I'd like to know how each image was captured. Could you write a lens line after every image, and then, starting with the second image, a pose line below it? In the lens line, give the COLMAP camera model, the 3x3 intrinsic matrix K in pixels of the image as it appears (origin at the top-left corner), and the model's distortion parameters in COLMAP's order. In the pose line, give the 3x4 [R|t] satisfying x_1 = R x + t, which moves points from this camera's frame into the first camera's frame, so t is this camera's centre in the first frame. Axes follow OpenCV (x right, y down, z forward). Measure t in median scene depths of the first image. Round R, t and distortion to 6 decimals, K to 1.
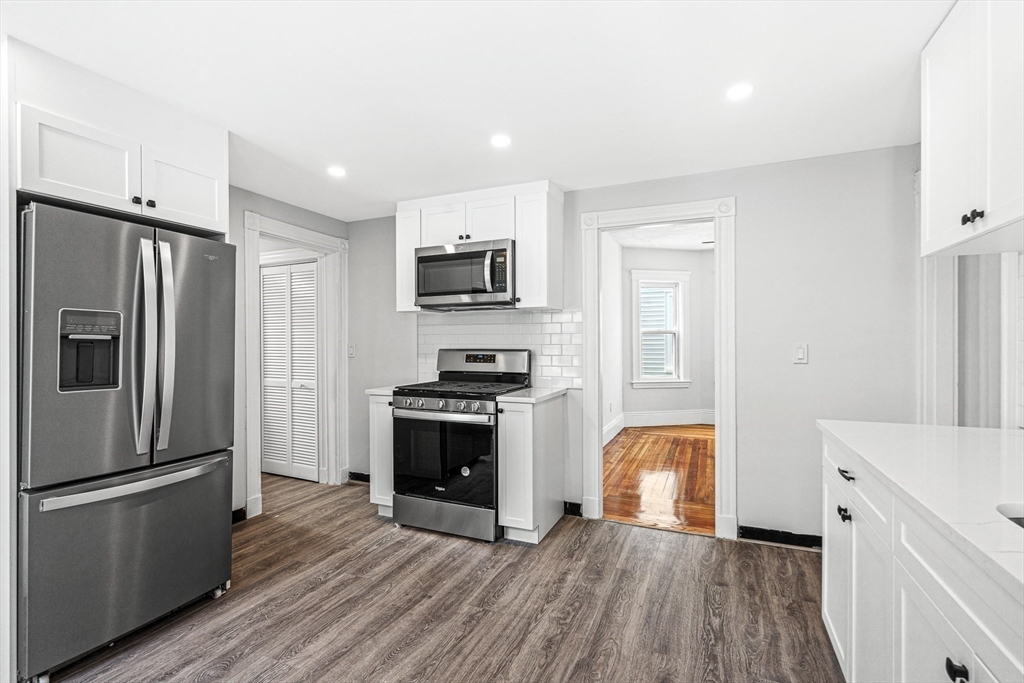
lens RADIAL K [[465.2, 0, 516.3], [0, 465.2, 343.6], [0, 0, 1]] dist [-0.003412, 0.000433]
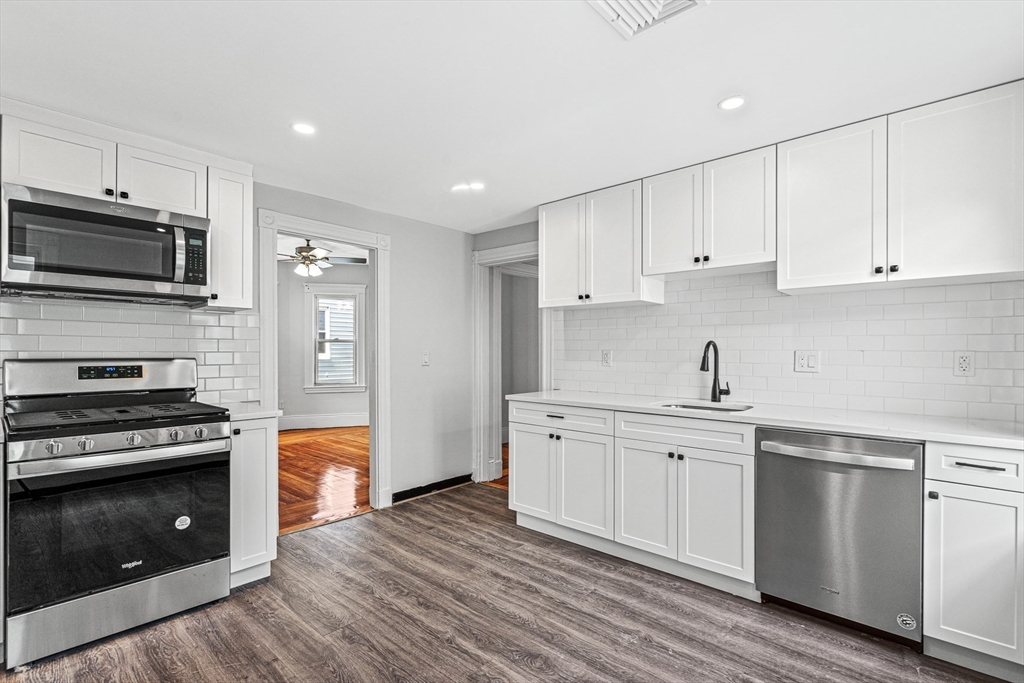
lens RADIAL K [[477.3, 0, 513.1], [0, 477.3, 351.2], [0, 0, 1]] dist [0.001574, -0.000111]
pose [[0.334466, 0.000708, 0.942408, -0.654957], [0.001364, 0.999998, -0.001235, 0.003315], [-0.942407, 0.001698, 0.334464, 0.252861]]
